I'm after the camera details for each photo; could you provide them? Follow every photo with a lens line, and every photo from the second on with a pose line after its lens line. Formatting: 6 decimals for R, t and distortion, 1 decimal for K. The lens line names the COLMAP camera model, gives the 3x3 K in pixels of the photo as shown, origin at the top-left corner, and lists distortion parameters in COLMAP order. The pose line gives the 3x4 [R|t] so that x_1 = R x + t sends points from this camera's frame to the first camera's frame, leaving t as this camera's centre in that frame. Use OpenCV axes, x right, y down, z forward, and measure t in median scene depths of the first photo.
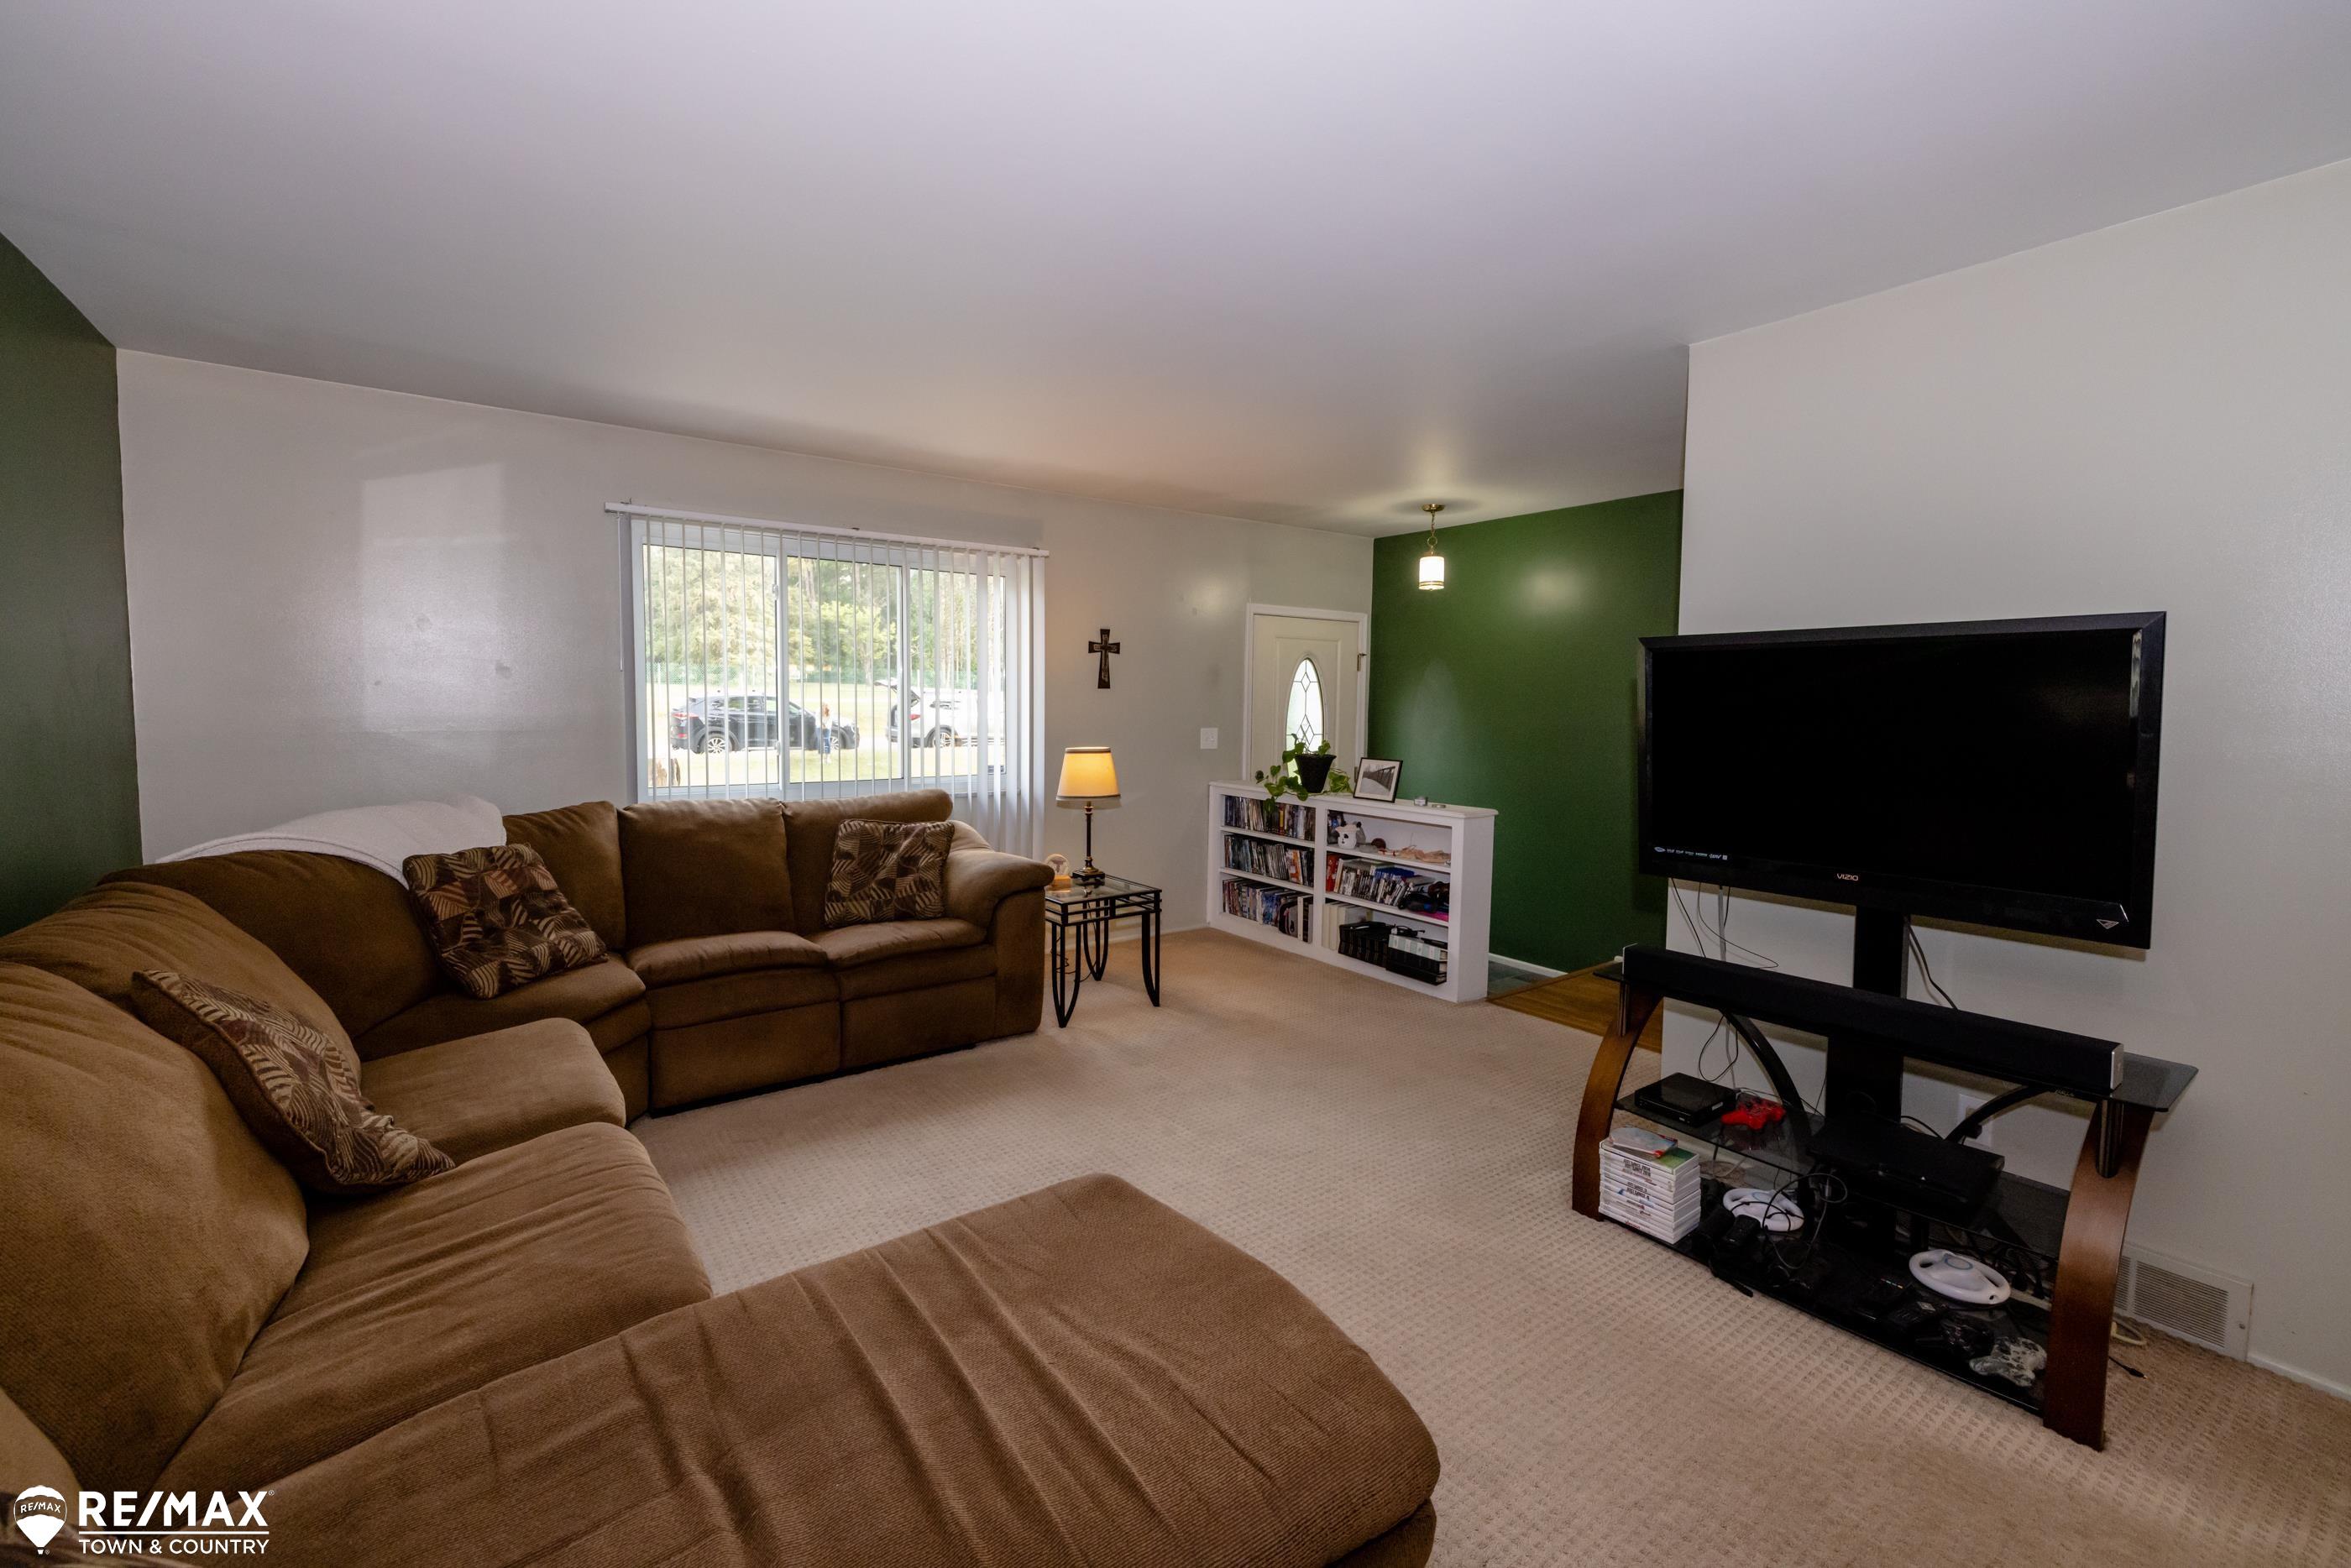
lens RADIAL K [[976.9, 0, 1162.7], [0, 976.9, 761.9], [0, 0, 1]] dist [-0.006844, 0.003341]
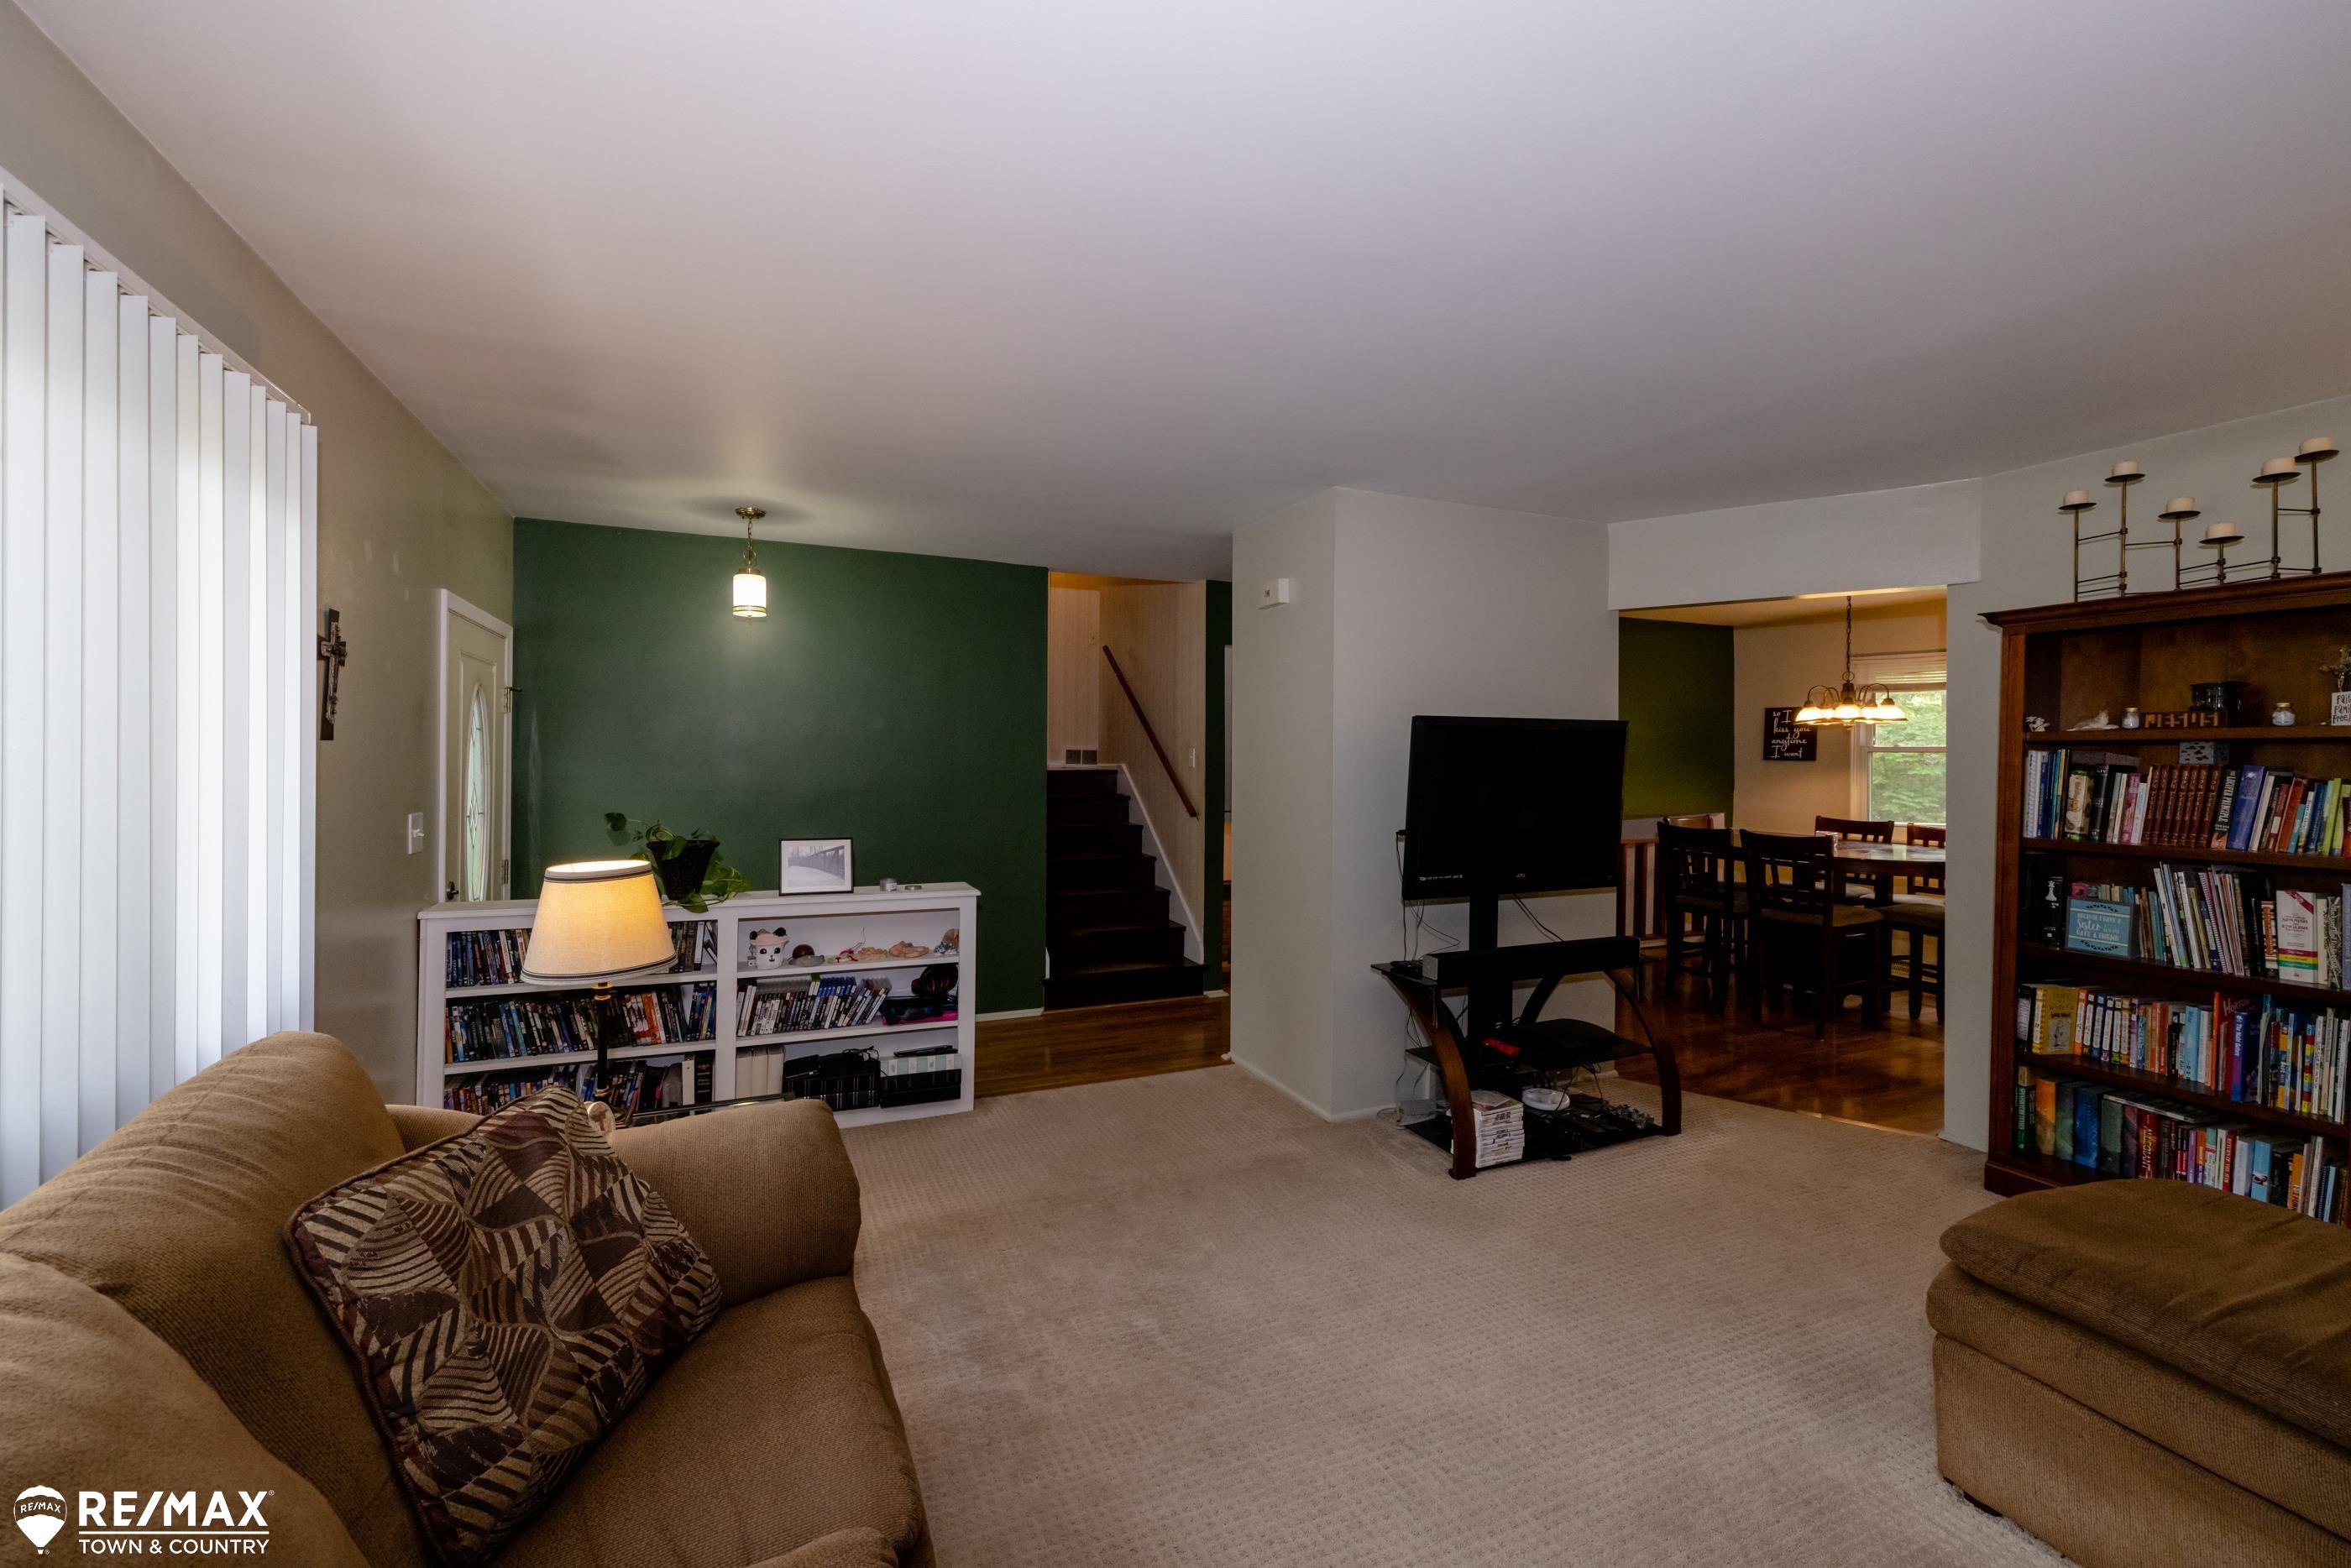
lens RADIAL K [[976.9, 0, 1162.7], [0, 976.9, 761.9], [0, 0, 1]] dist [-0.006844, 0.003341]
pose [[0.214517, -0.010237, 0.976667, -0.455830], [0.057685, 0.998332, -0.002206, -0.044351], [-0.975015, 0.056812, 0.214750, 0.575858]]
